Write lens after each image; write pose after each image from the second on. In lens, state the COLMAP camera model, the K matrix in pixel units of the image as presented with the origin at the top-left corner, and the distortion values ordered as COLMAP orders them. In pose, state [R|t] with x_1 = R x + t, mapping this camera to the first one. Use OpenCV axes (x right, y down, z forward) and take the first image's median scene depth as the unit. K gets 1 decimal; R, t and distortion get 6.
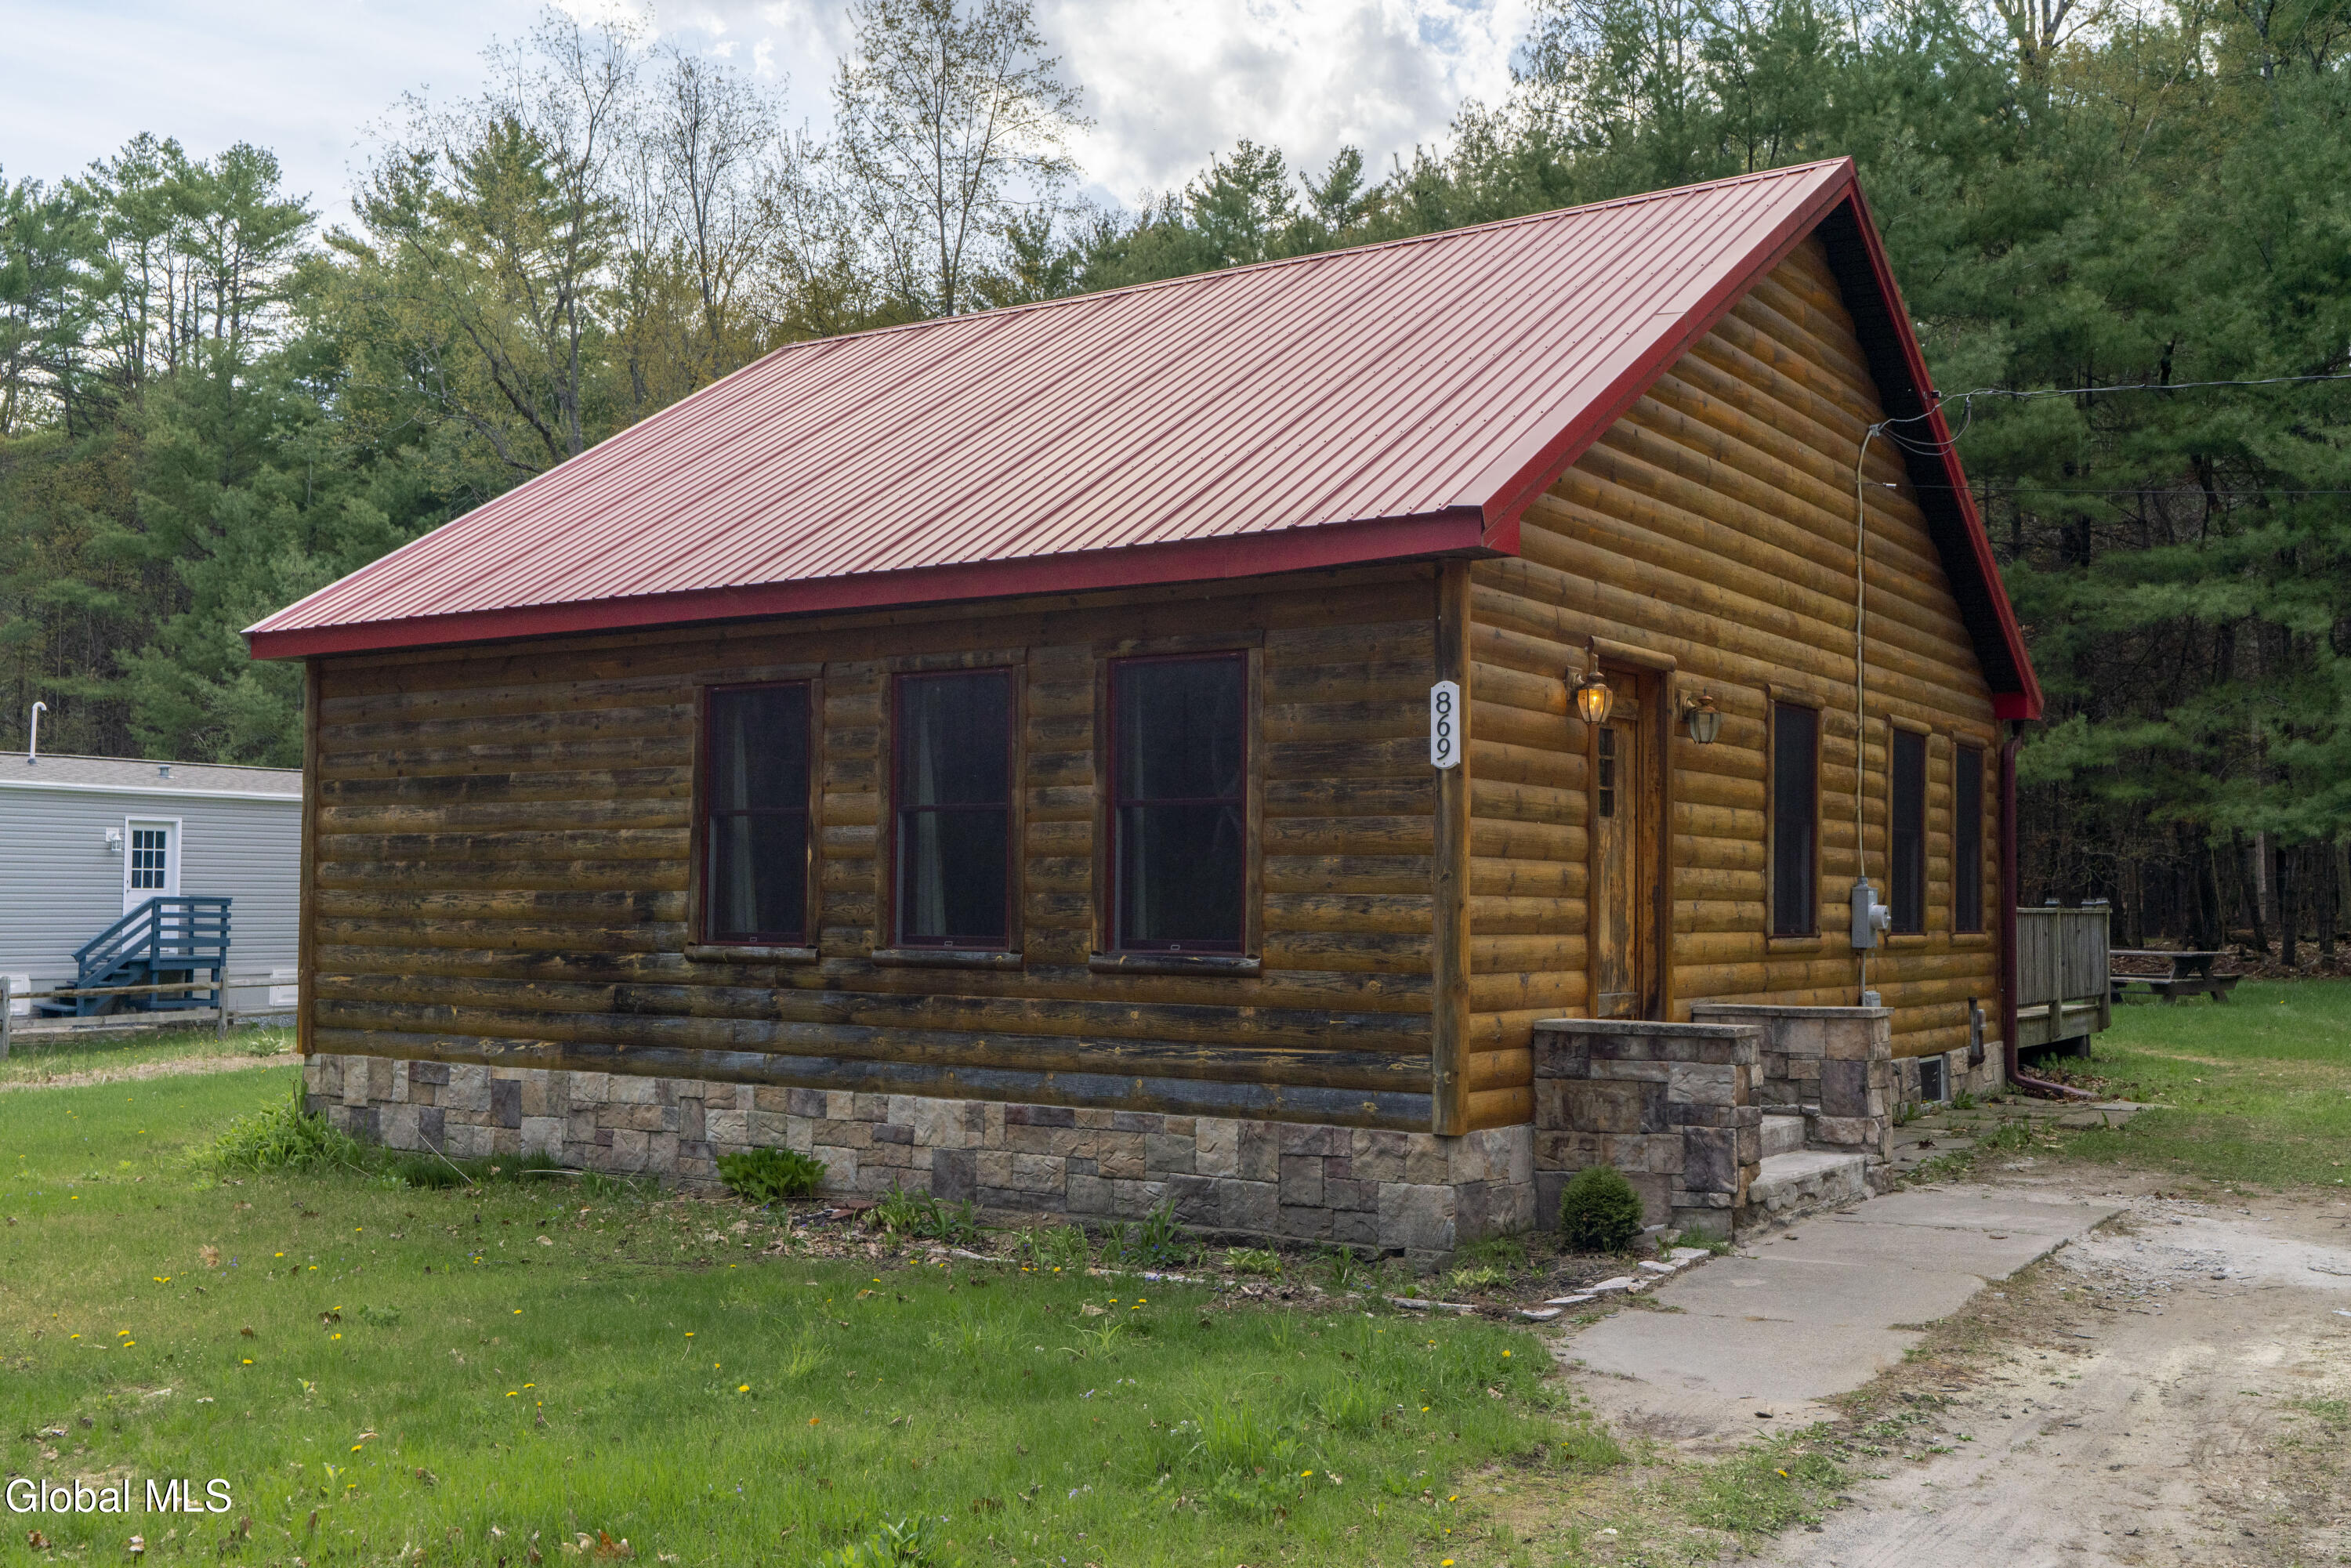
lens RADIAL K [[2270.5, 0, 1175.5], [0, 2270.5, 784.0], [0, 0, 1]] dist [0.000016, -0.000570]
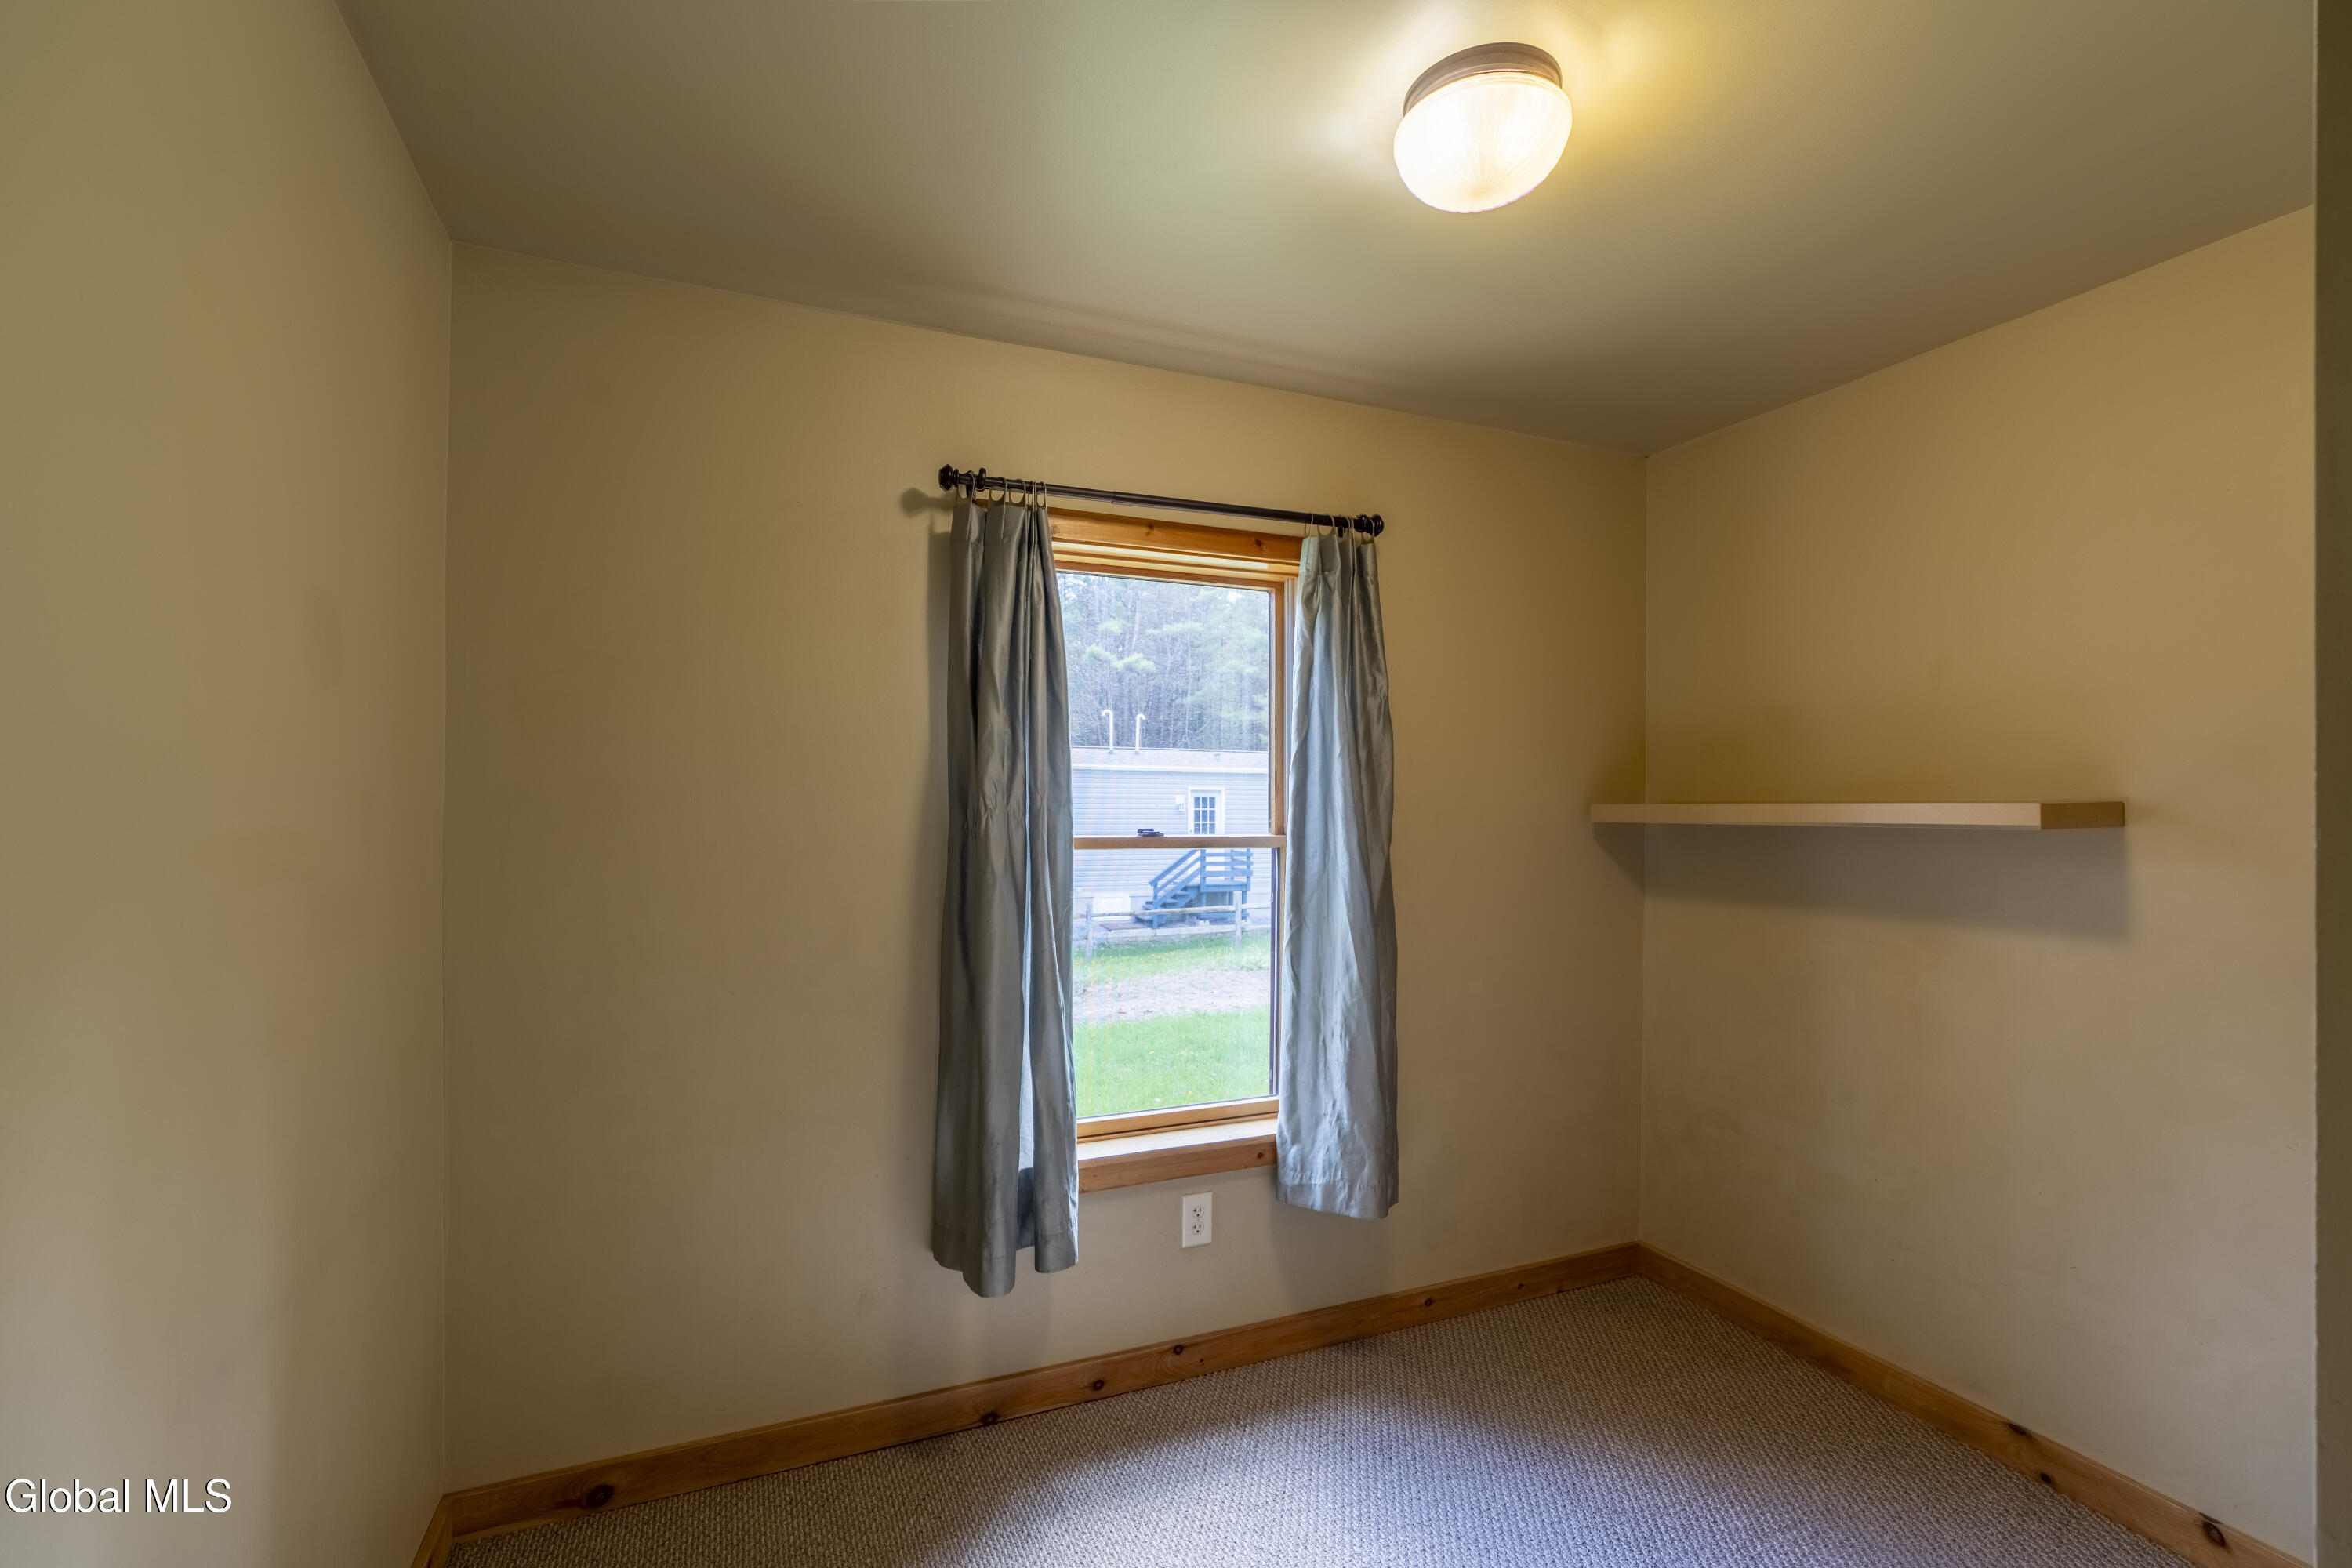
lens RADIAL K [[1046.2, 0, 1150.4], [0, 1046.2, 796.3], [0, 0, 1]] dist [-0.012958, 0.006433]
pose [[0.825653, -0.013994, -0.564005, -0.097059], [0.033024, 0.999177, 0.023552, 0.003328], [0.563211, -0.038071, 0.825436, 0.426472]]
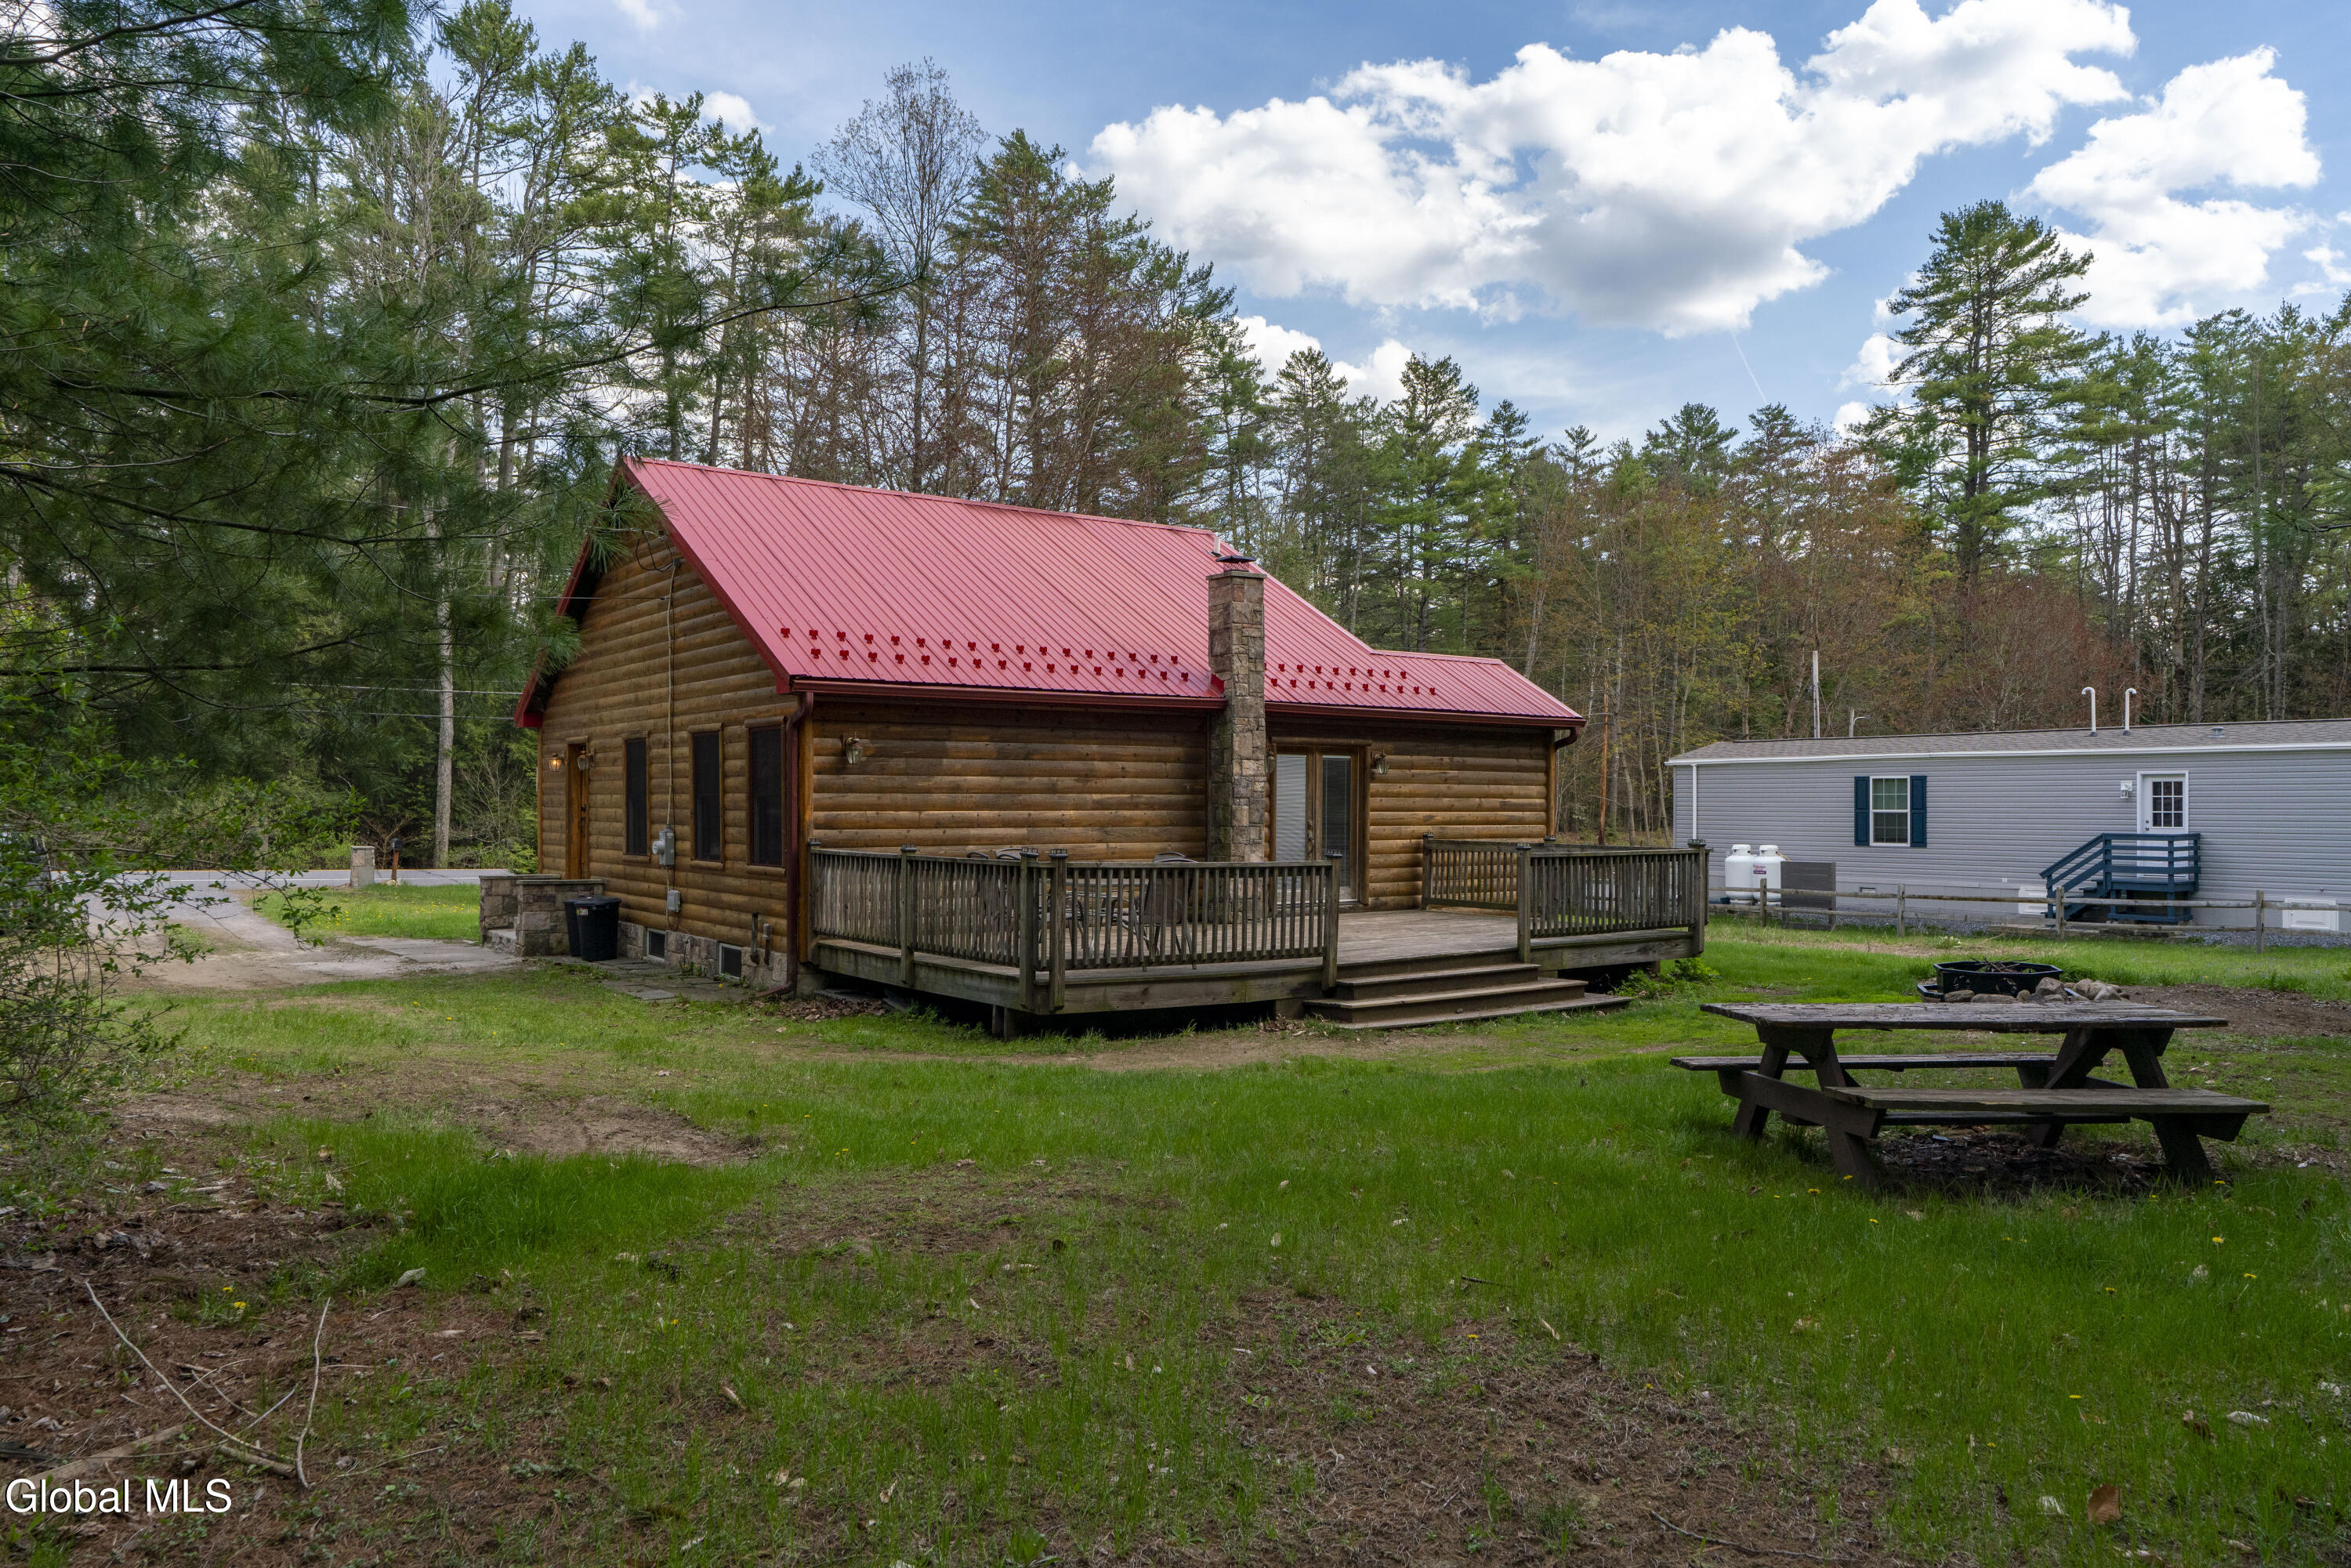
lens RADIAL K [[1604.5, 0, 1175.5], [0, 1604.5, 784.0], [0, 0, 1]] dist [0.005303, 0.001628]
pose [[-0.336774, -0.021064, -0.941350, 0.605176], [0.043385, 0.998341, -0.037861, 0.032997], [0.940586, -0.053591, -0.335301, 0.804441]]
